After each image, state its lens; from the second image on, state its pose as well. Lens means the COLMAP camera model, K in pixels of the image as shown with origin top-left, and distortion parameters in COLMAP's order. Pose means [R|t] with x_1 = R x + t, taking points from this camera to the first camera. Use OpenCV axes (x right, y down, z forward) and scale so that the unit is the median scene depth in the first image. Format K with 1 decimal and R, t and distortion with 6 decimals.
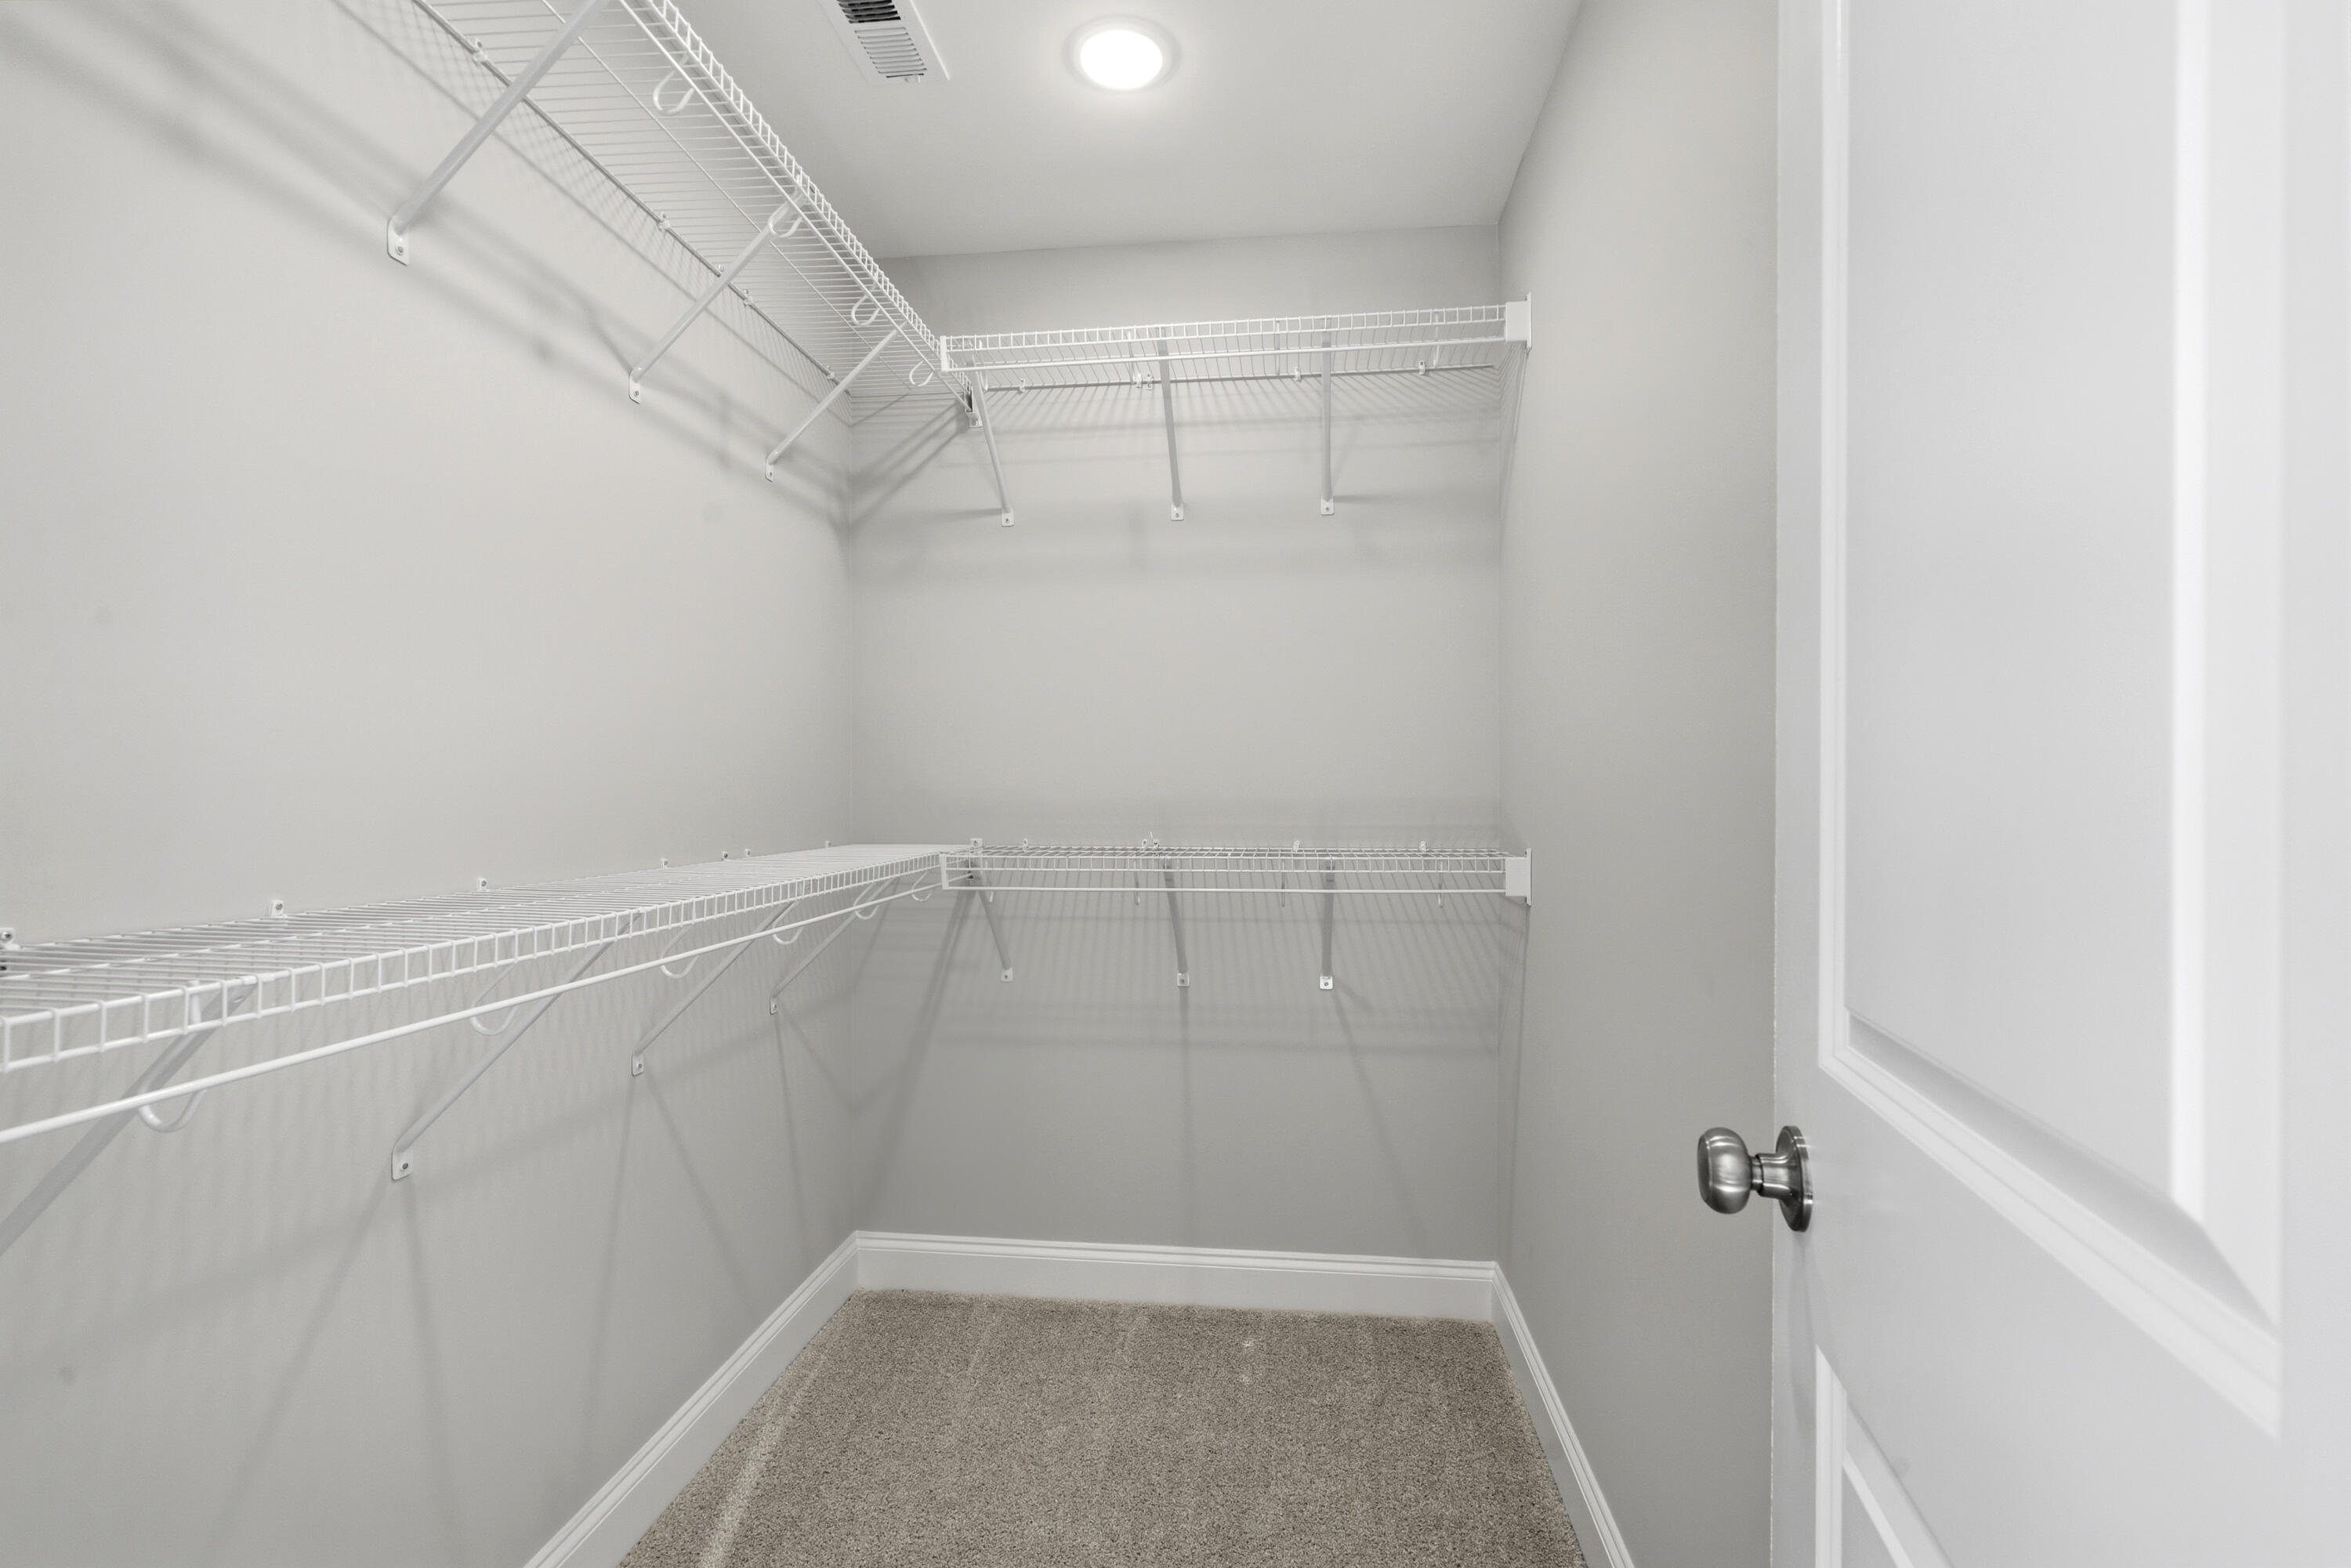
lens RADIAL K [[1074.4, 0, 1171.3], [0, 1074.4, 789.6], [0, 0, 1]] dist [-0.001181, -0.000028]
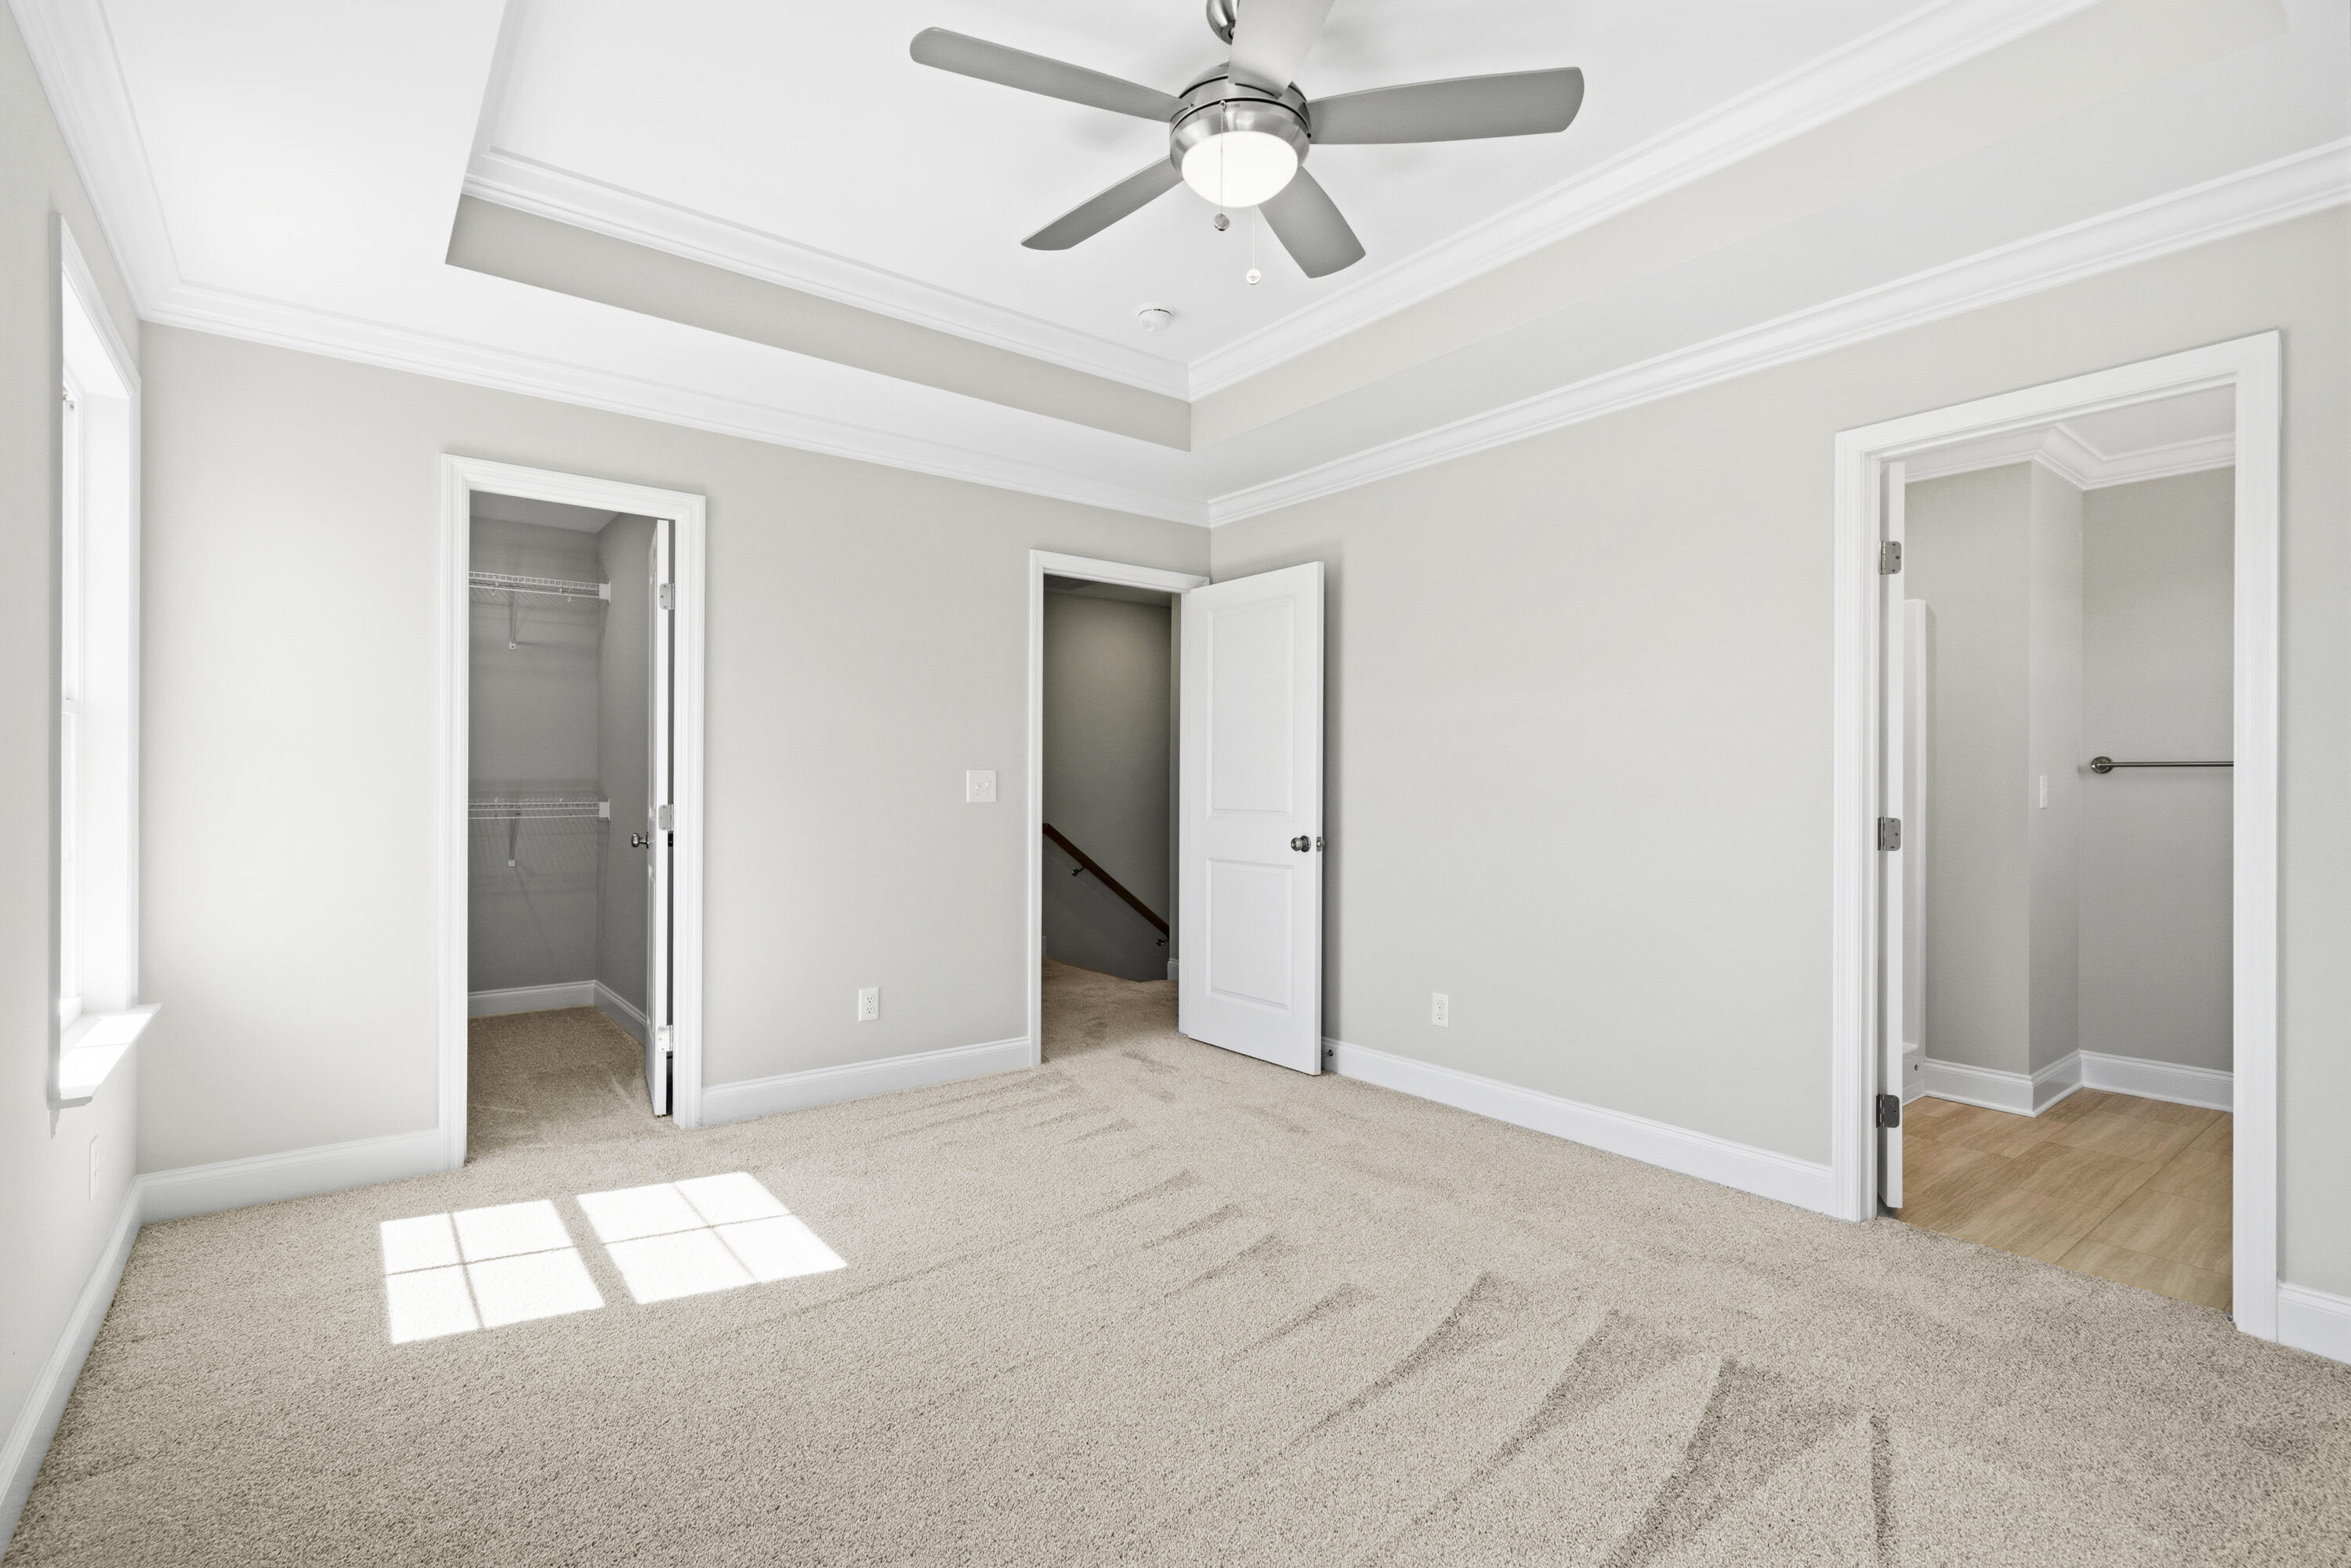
lens RADIAL K [[1074.4, 0, 1175.7], [0, 1074.4, 783.3], [0, 0, 1]] dist [-0.001181, -0.000028]
pose [[0.718671, 0.003358, 0.695342, -0.440581], [-0.003810, 0.999992, -0.000892, 0.015603], [-0.695340, -0.002008, 0.718678, -1.646333]]
